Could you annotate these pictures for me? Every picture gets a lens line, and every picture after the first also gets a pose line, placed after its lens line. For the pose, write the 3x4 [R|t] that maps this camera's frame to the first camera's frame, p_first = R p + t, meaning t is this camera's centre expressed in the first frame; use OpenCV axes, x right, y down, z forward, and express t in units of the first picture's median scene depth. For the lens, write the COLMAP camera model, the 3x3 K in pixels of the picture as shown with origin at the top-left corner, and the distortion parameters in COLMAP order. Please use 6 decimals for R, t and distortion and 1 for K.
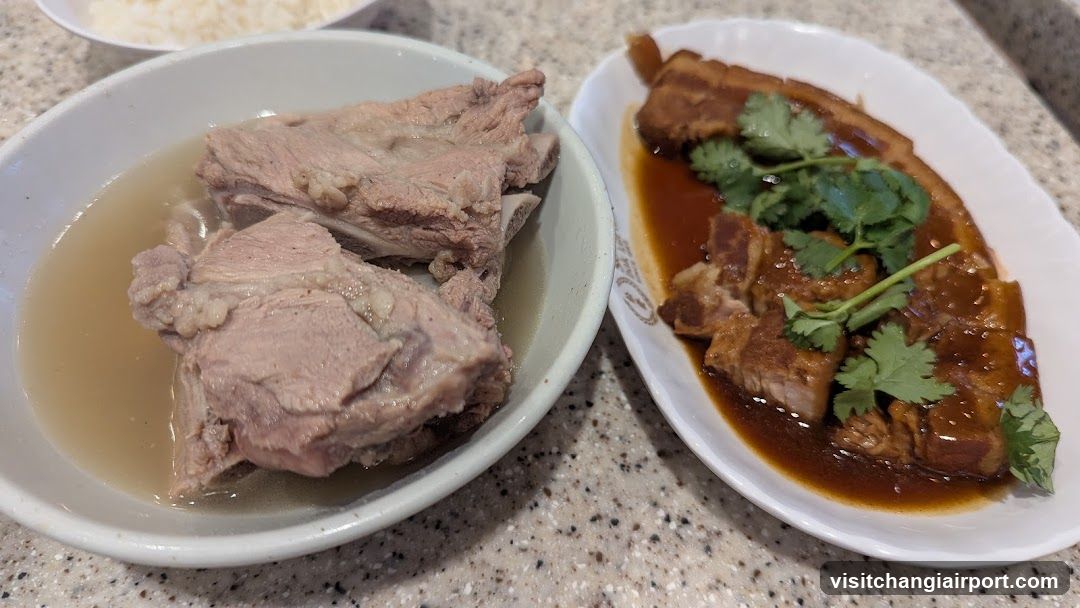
lens RADIAL K [[872.5, 0, 540.0], [0, 872.5, 304.0], [0, 0, 1]] dist [-0.010145, 0.009046]
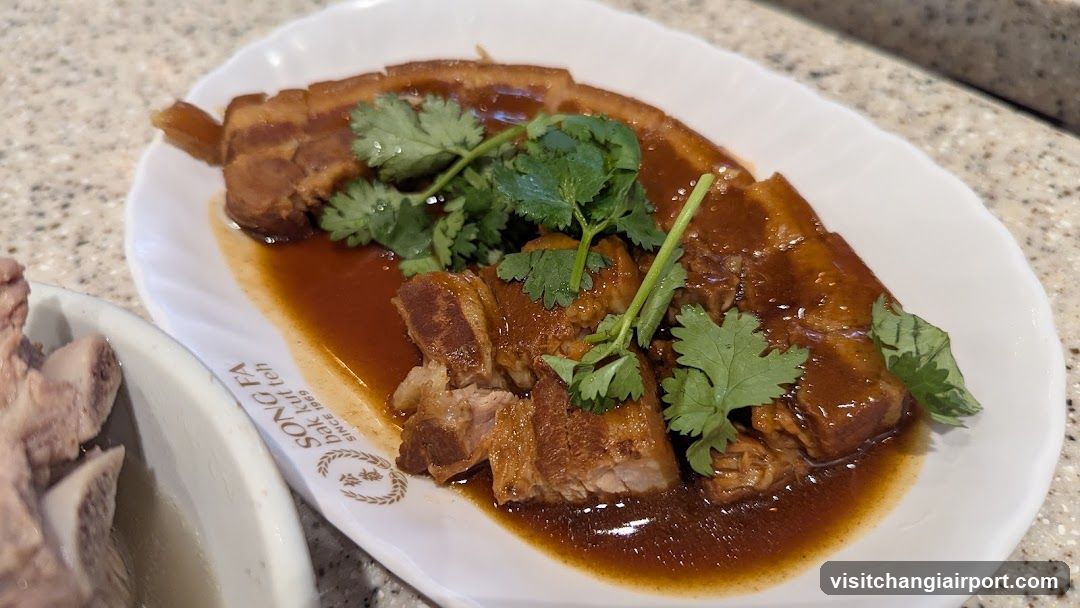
lens RADIAL K [[872.5, 0, 540.0], [0, 872.5, 304.0], [0, 0, 1]] dist [-0.010145, 0.009046]
pose [[0.814084, -0.513003, 0.272204, 0.105623], [0.512402, 0.855096, 0.079092, -0.094799], [-0.273335, 0.075090, 0.958984, 0.323699]]
